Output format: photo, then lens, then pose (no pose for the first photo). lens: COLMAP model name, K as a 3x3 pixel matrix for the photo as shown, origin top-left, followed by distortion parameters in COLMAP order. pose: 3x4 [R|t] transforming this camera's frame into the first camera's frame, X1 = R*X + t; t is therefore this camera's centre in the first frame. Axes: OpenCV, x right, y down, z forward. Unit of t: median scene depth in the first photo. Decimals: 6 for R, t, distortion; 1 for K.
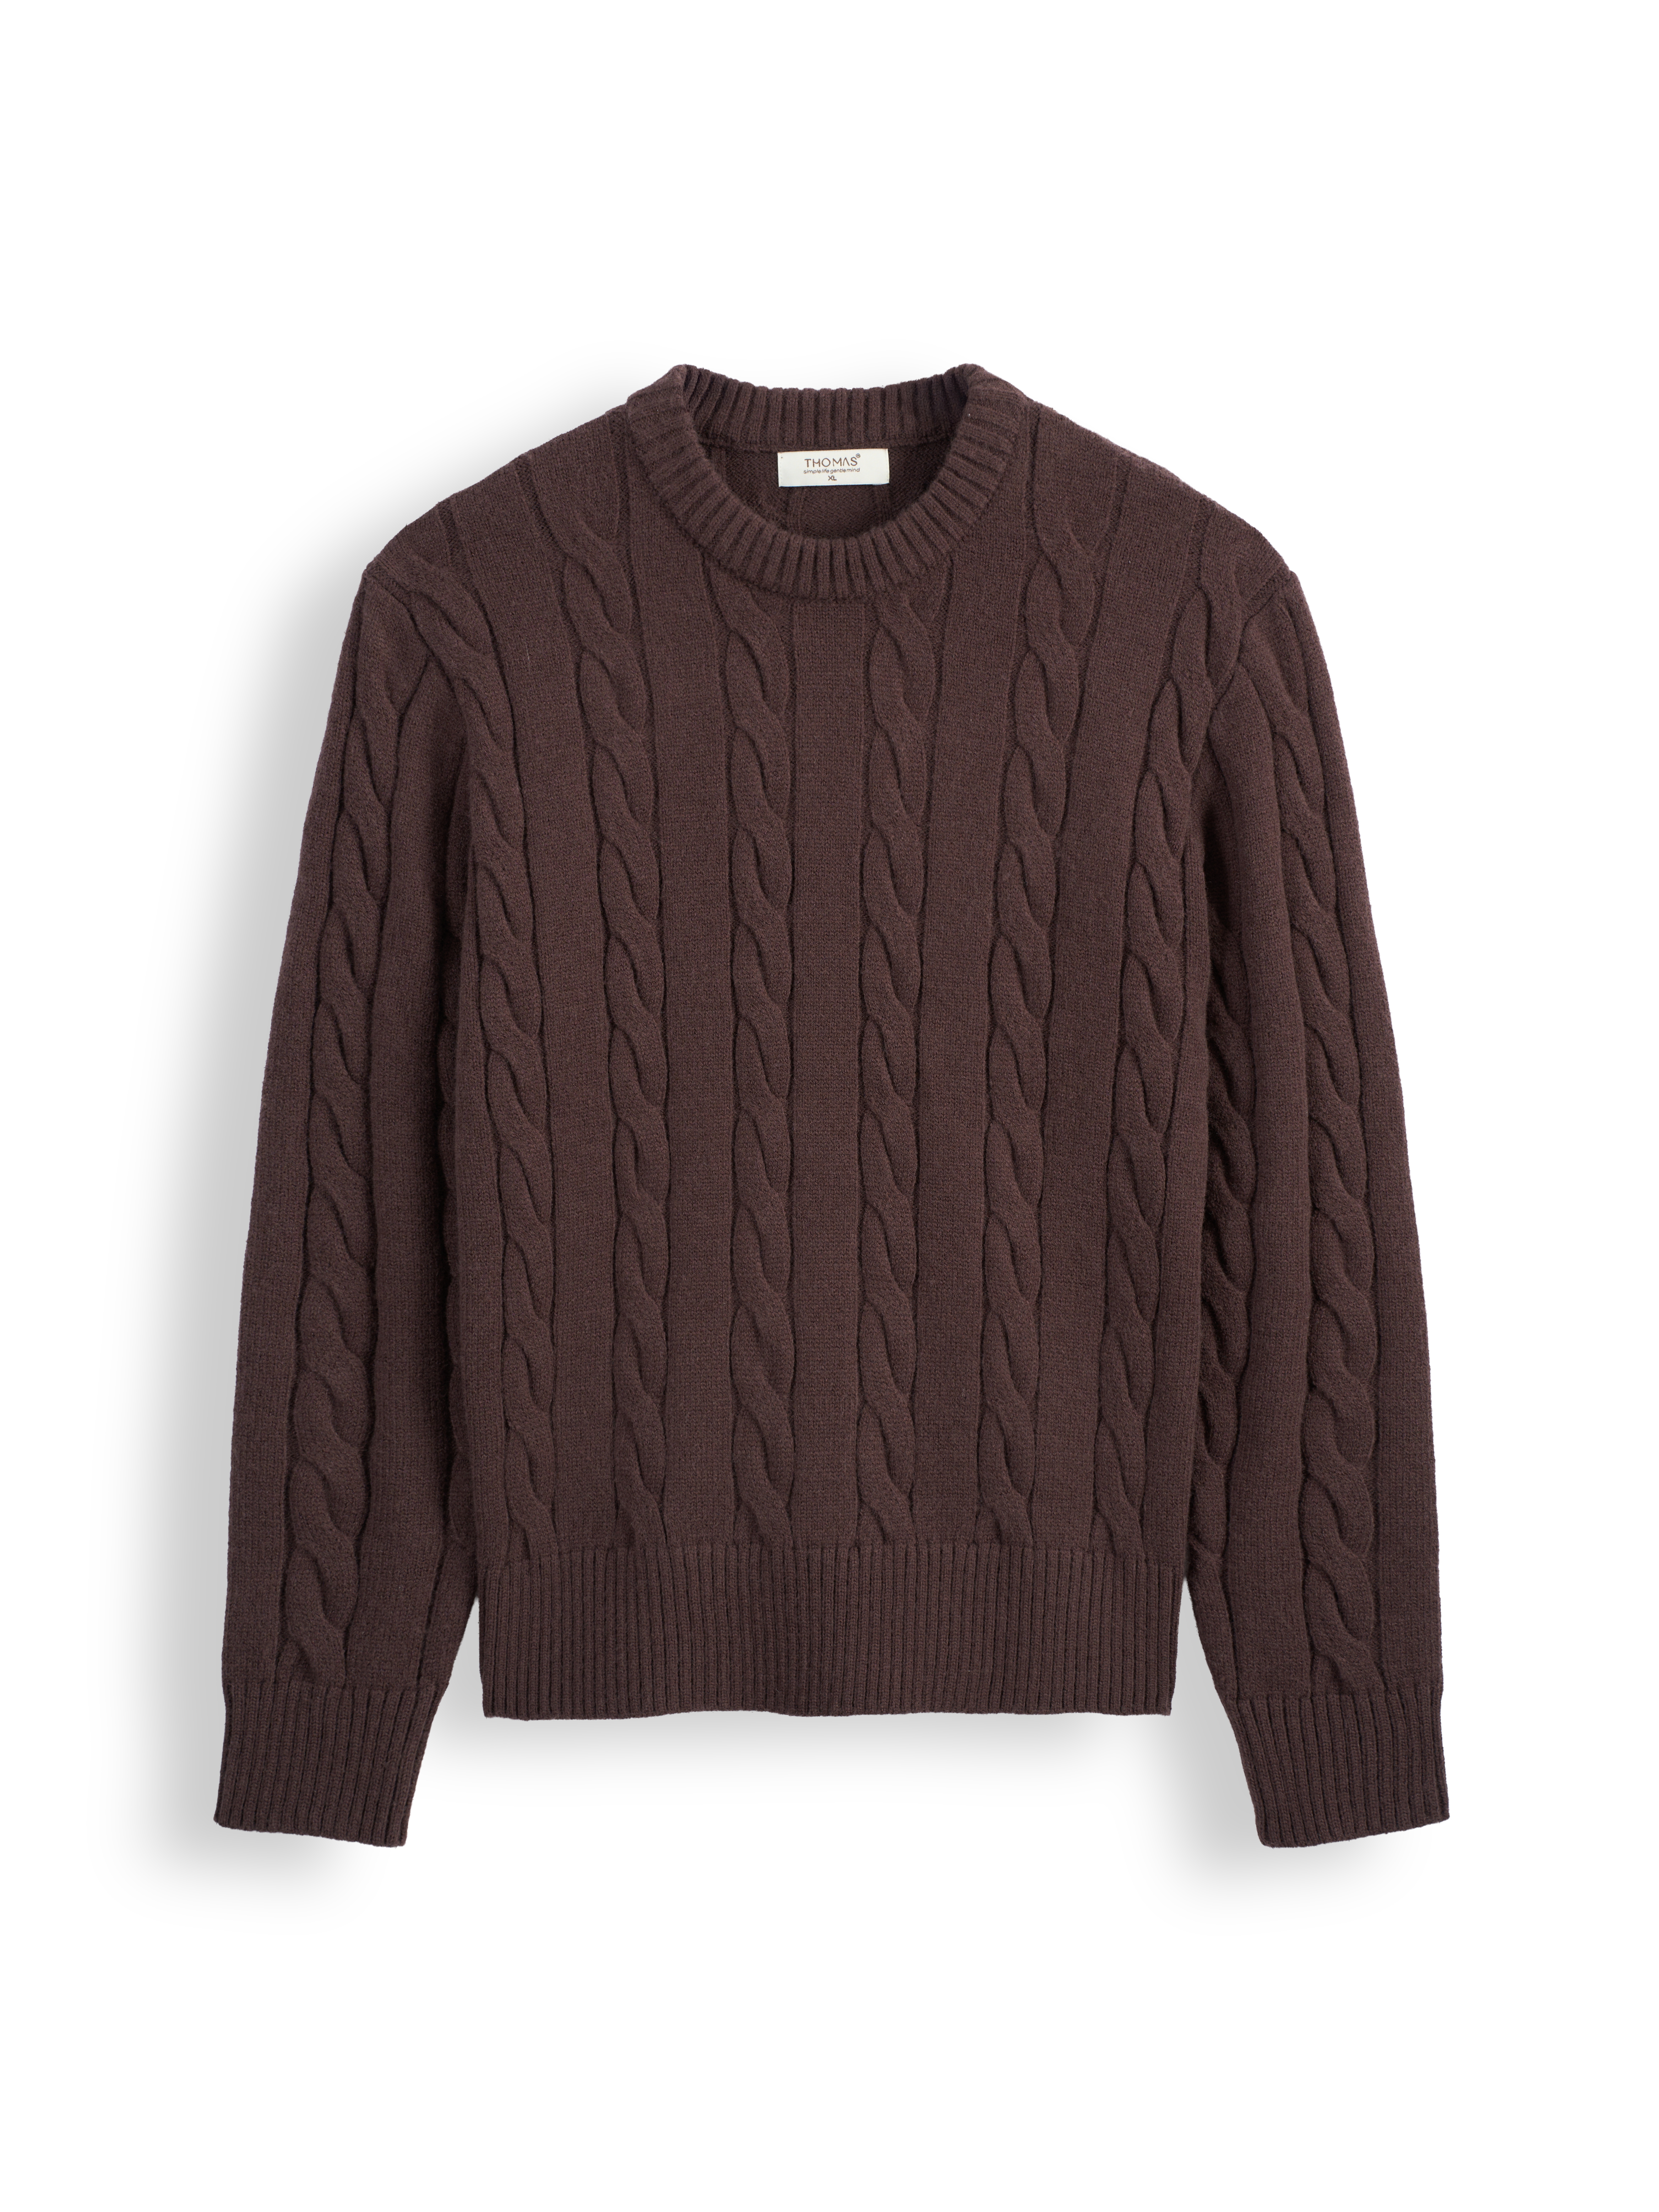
lens RADIAL K [[4140.0, 0, 829.5], [0, 4140.0, 1106.0], [0, 0, 1]] dist [0.188967, -0.067018]
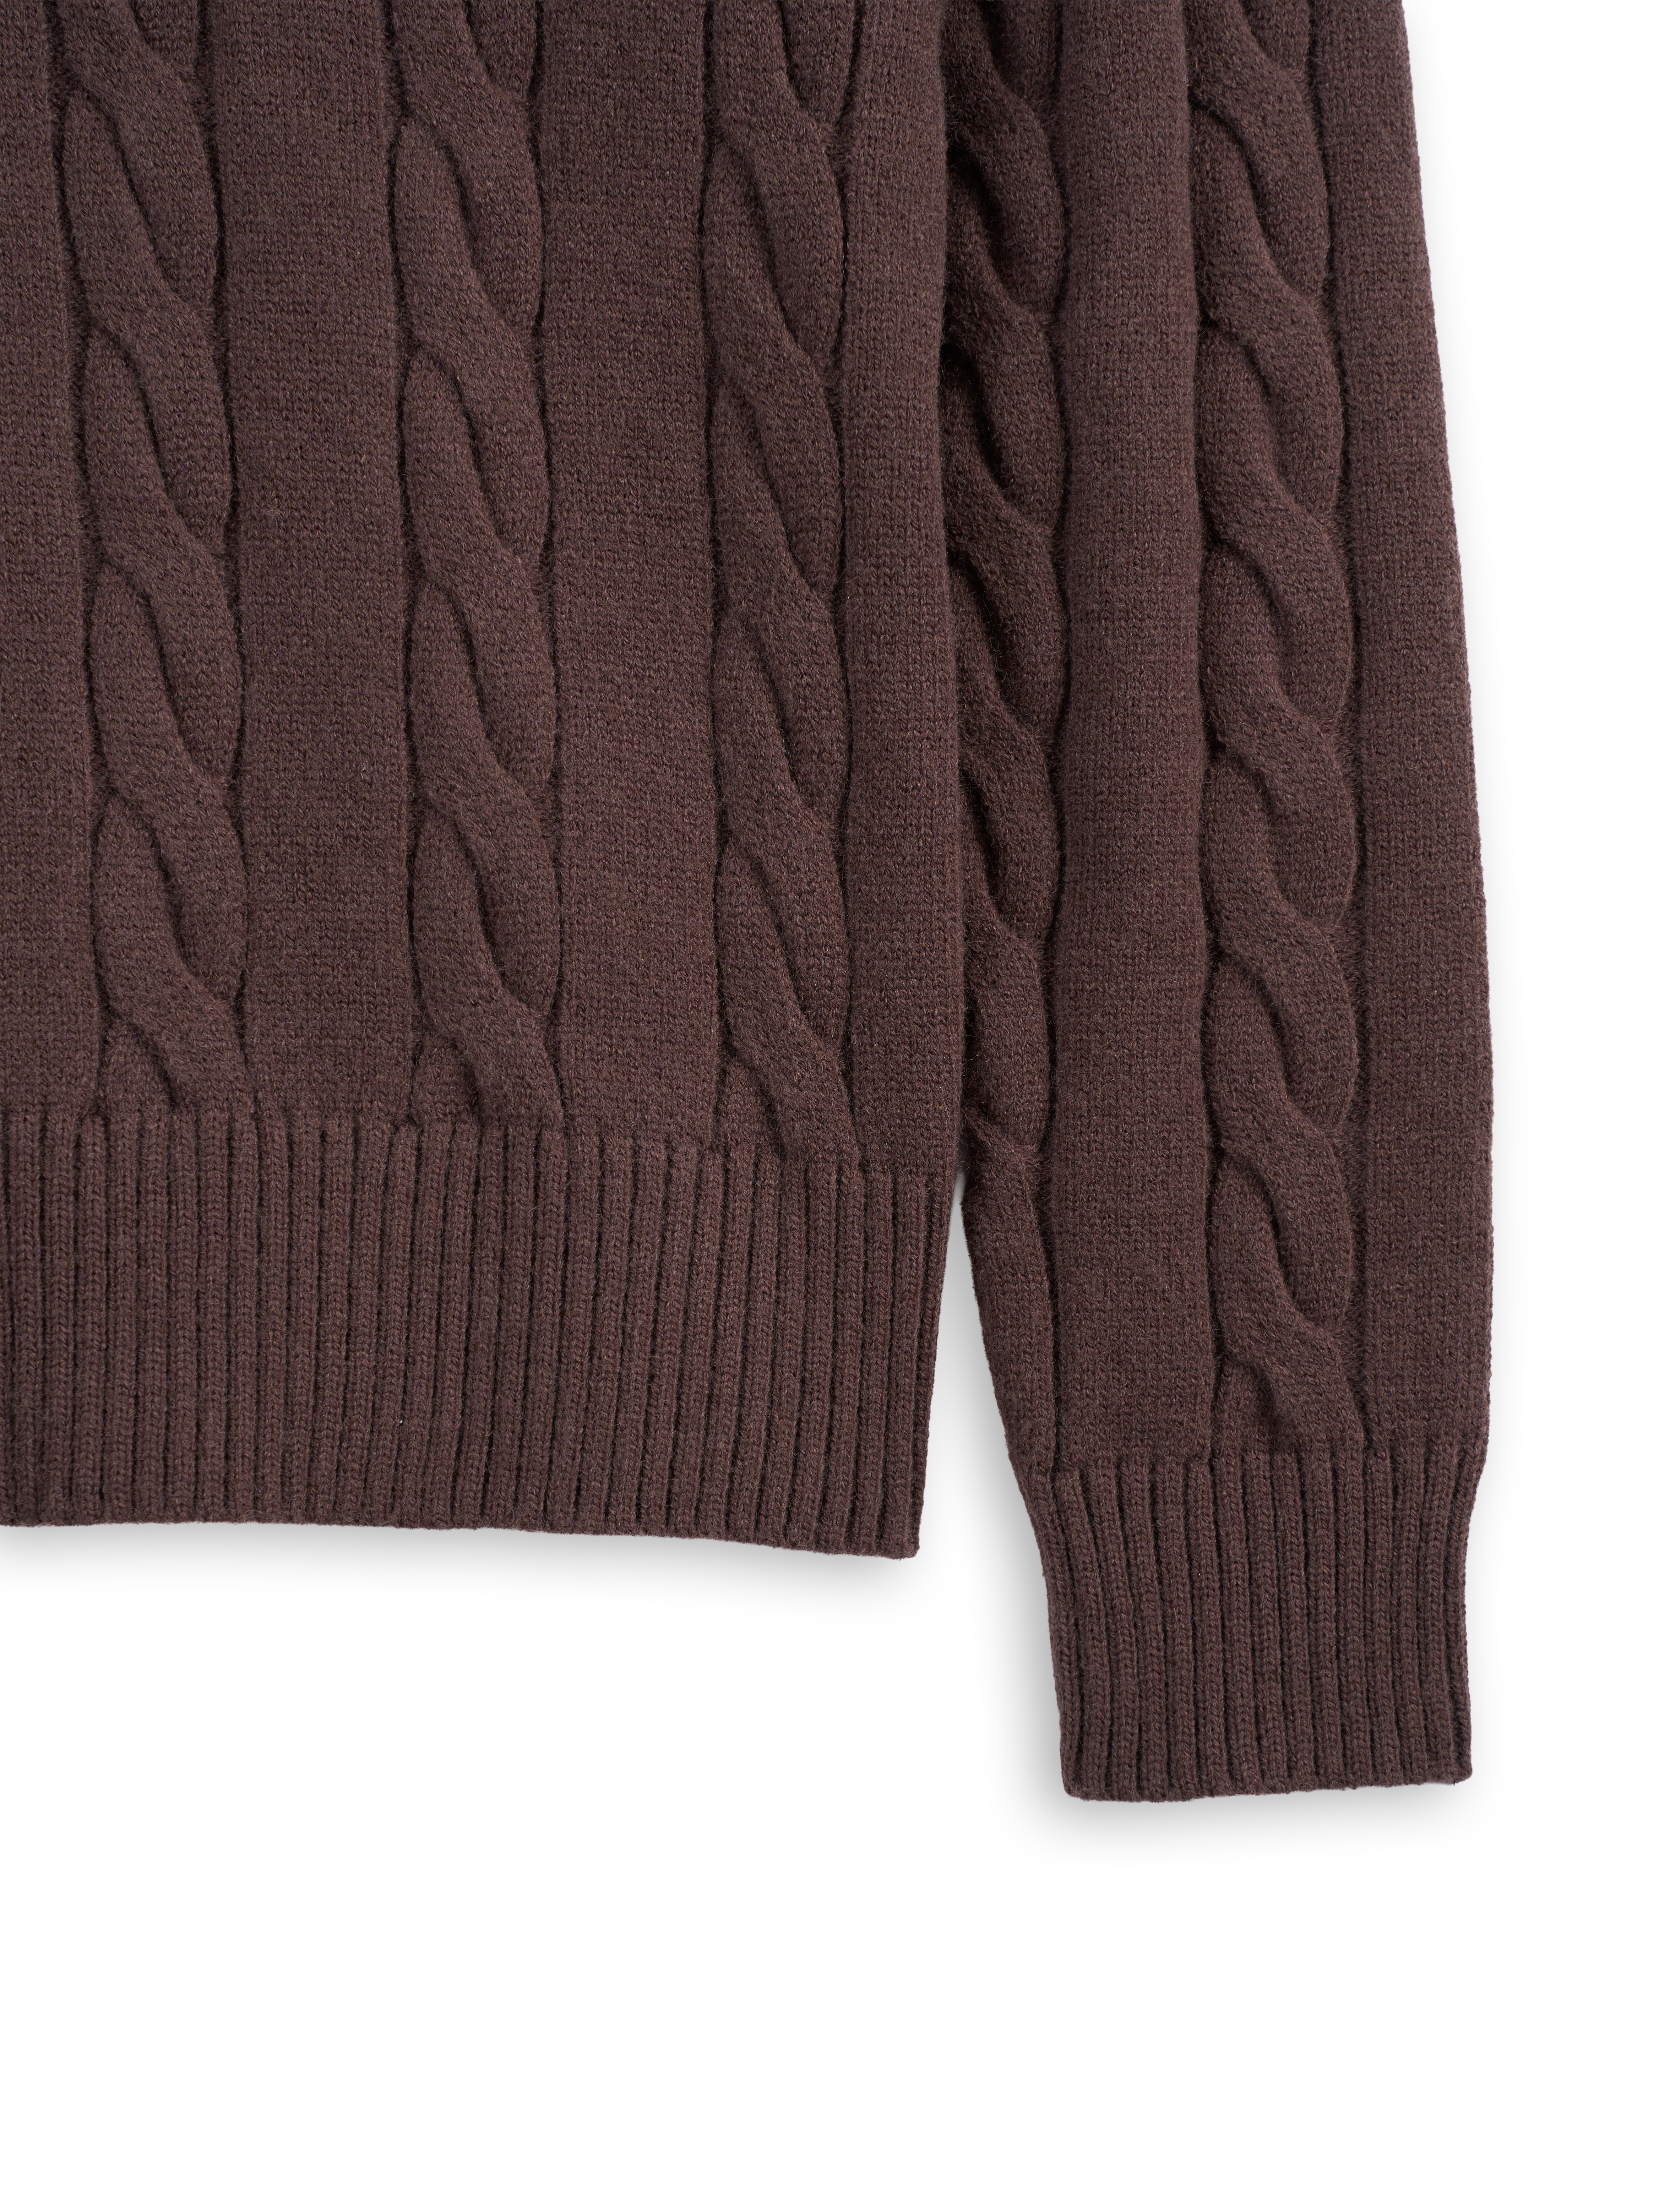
lens RADIAL K [[4223.9, 0, 832.0], [0, 4223.9, 910.2], [0, 0, 1]] dist [0.980769, -0.124792]
pose [[0.977641, -0.028894, 0.208285, -0.014050], [0.005117, 0.993490, 0.113803, 0.034079], [-0.210218, -0.110193, 0.971425, 0.571613]]
